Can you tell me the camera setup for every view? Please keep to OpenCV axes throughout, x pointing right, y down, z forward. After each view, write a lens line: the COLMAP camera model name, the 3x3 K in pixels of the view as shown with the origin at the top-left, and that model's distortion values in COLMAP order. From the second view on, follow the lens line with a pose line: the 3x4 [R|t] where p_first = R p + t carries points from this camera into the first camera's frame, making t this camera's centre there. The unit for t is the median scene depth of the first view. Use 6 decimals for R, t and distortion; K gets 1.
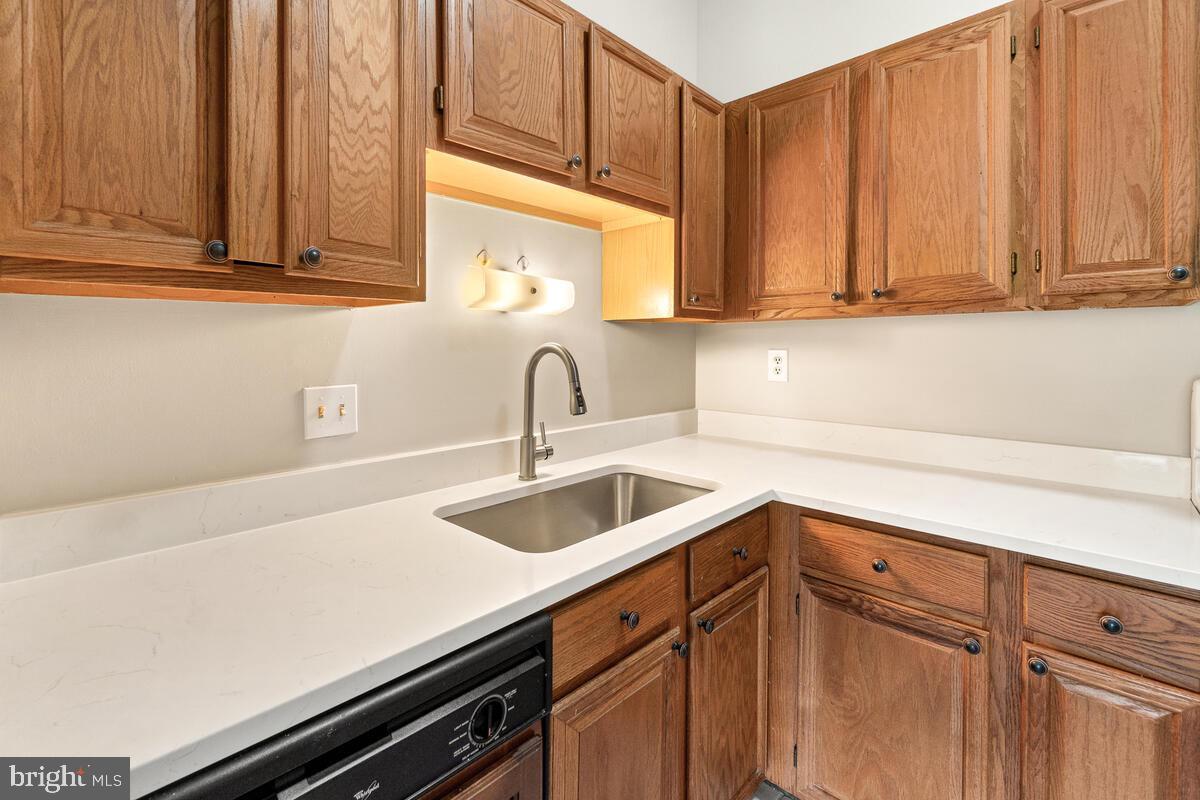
lens RADIAL K [[535.2, 0, 606.3], [0, 535.2, 347.7], [0, 0, 1]] dist [-0.007782, -0.001567]
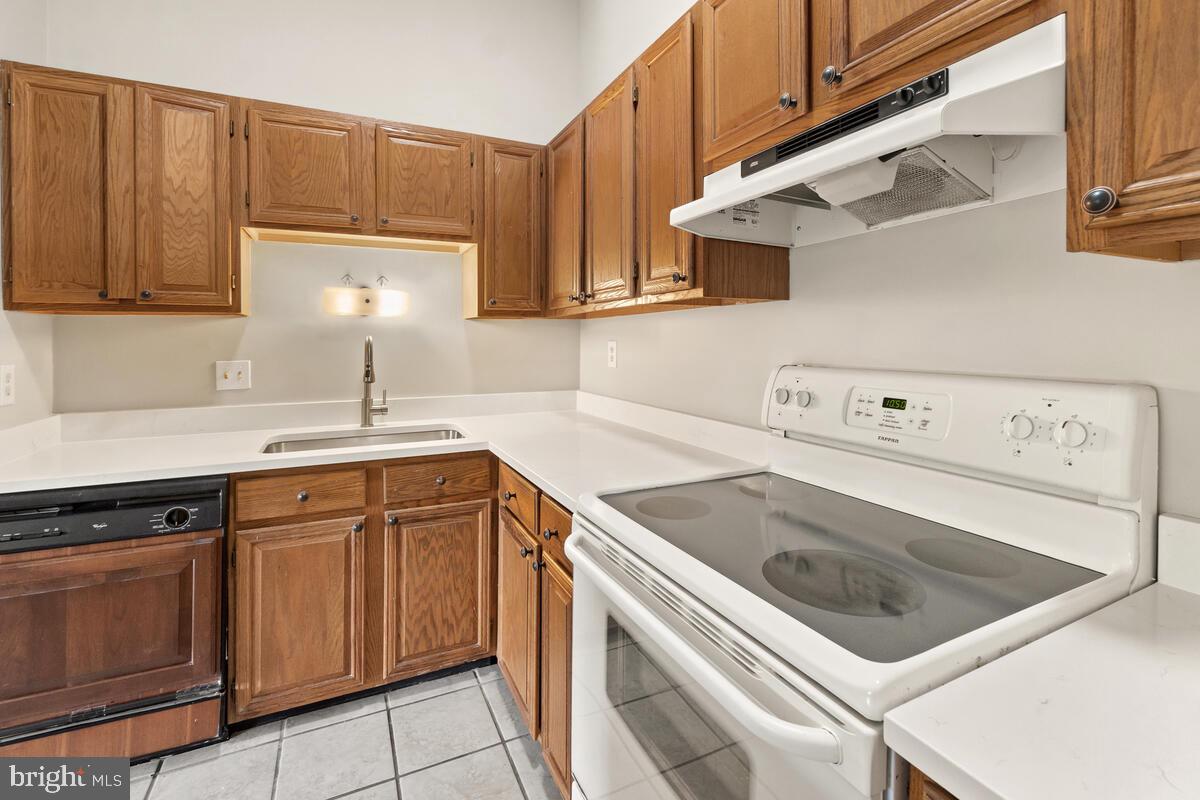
lens RADIAL K [[535.2, 0, 608.7], [0, 535.2, 344.6], [0, 0, 1]] dist [-0.007782, -0.001567]
pose [[0.935901, 0.000063, -0.352263, 1.621993], [0.001296, 0.999993, 0.003623, 0.016413], [0.352260, -0.003847, 0.935894, -0.264004]]
